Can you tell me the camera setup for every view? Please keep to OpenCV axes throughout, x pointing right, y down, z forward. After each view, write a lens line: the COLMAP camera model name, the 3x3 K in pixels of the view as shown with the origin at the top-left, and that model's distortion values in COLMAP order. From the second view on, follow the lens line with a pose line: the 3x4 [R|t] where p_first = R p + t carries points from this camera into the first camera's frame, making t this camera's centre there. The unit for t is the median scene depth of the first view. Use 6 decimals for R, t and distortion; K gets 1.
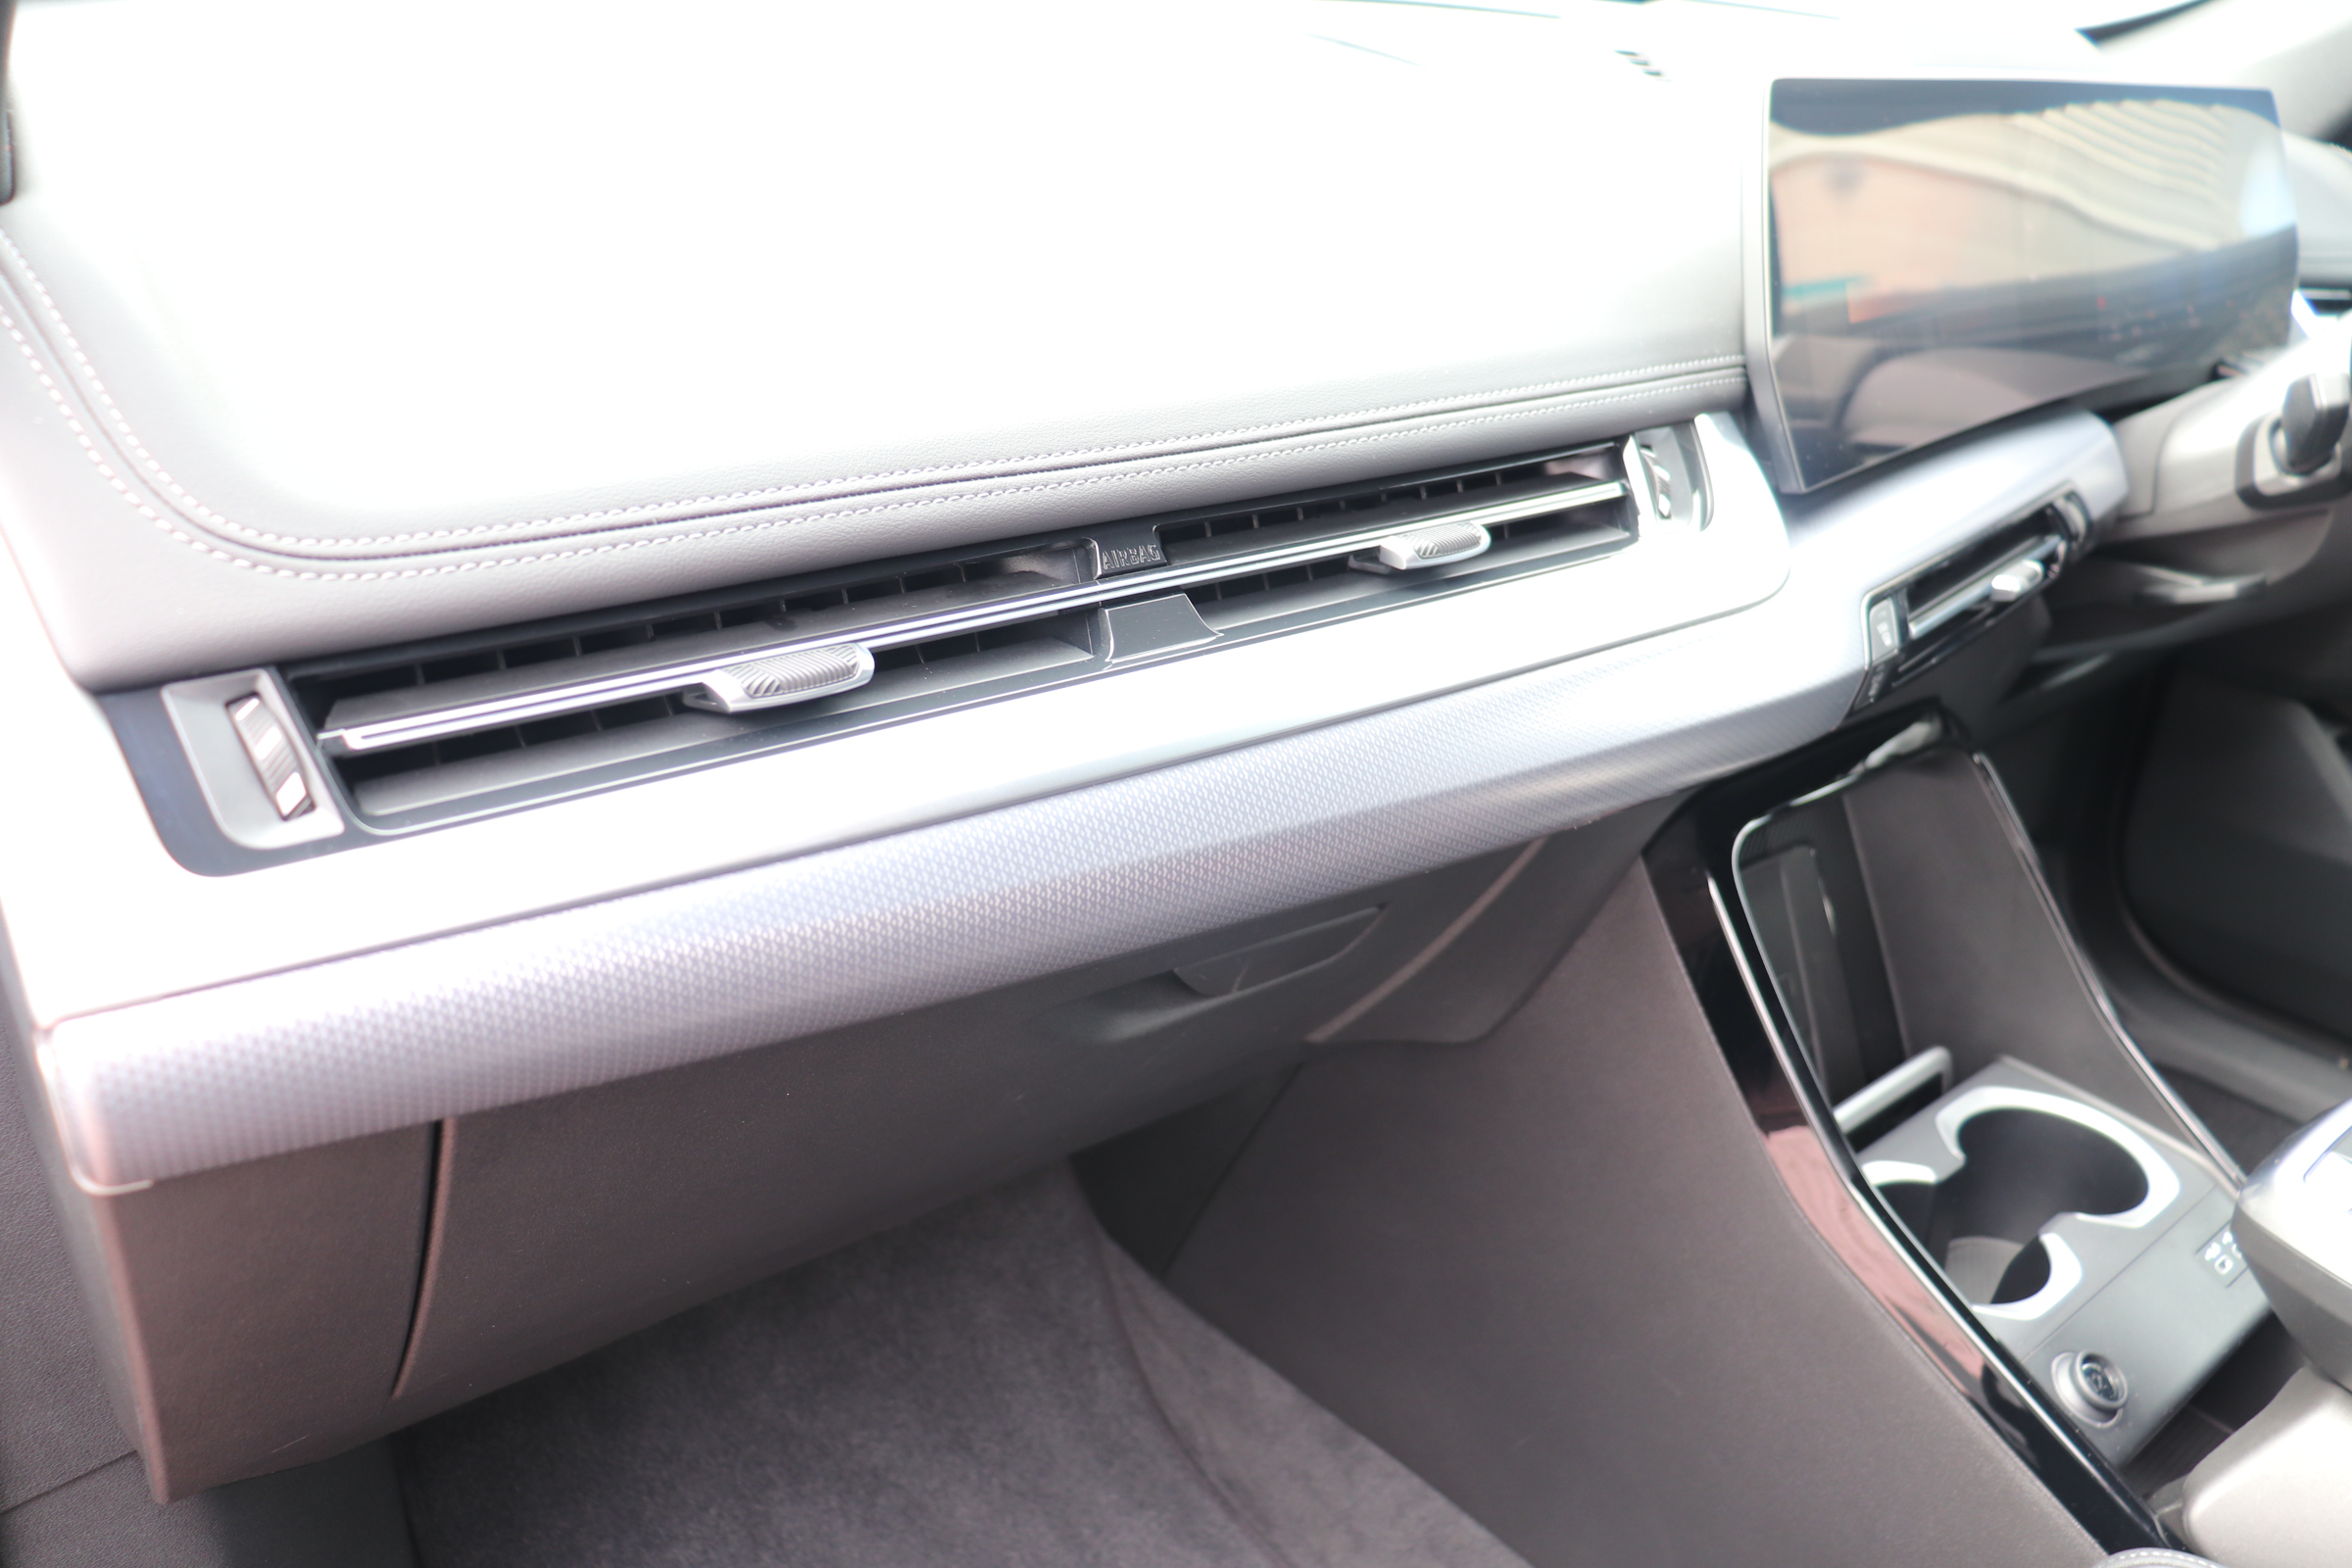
lens RADIAL K [[1914.4, 0, 1176.0], [0, 1914.4, 784.0], [0, 0, 1]] dist [-0.172757, 0.155762]
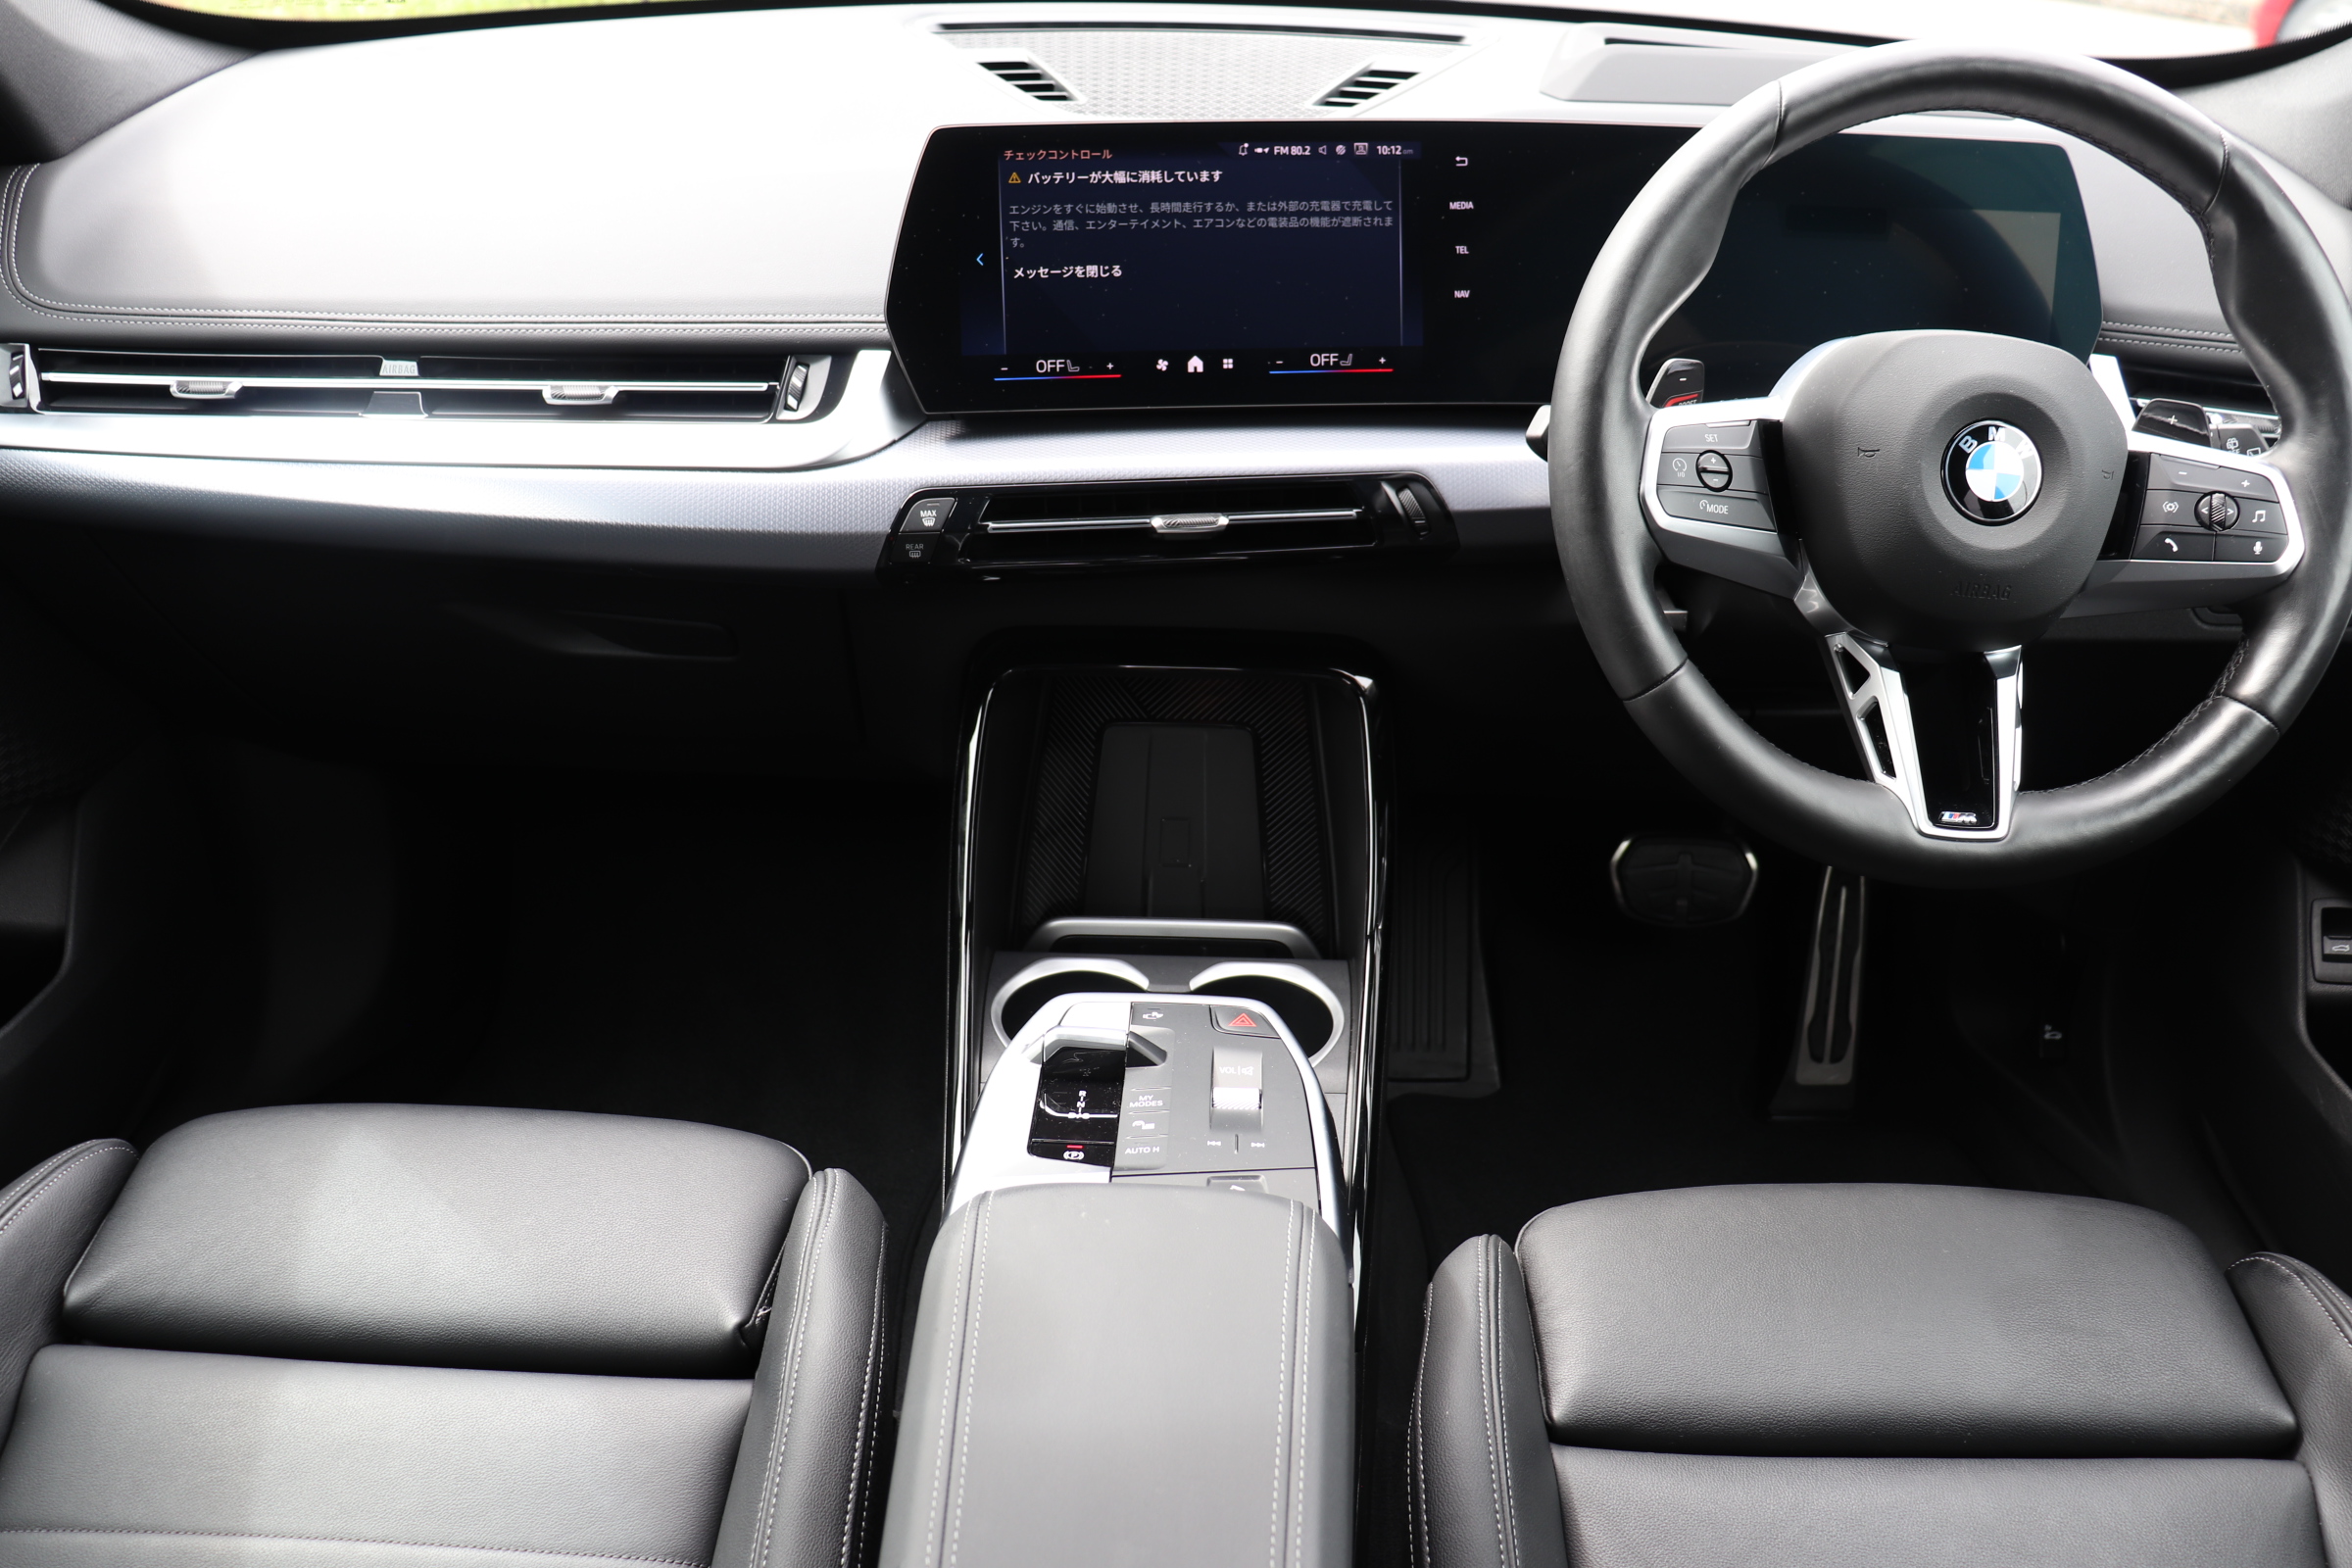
lens RADIAL K [[1914.4, 0, 1176.0], [0, 1914.4, 784.0], [0, 0, 1]] dist [-0.172757, 0.155762]
pose [[0.723205, 0.340018, -0.601134, 1.634330], [-0.241919, 0.939984, 0.240636, -0.330316], [0.646877, -0.028603, 0.762058, 0.068695]]
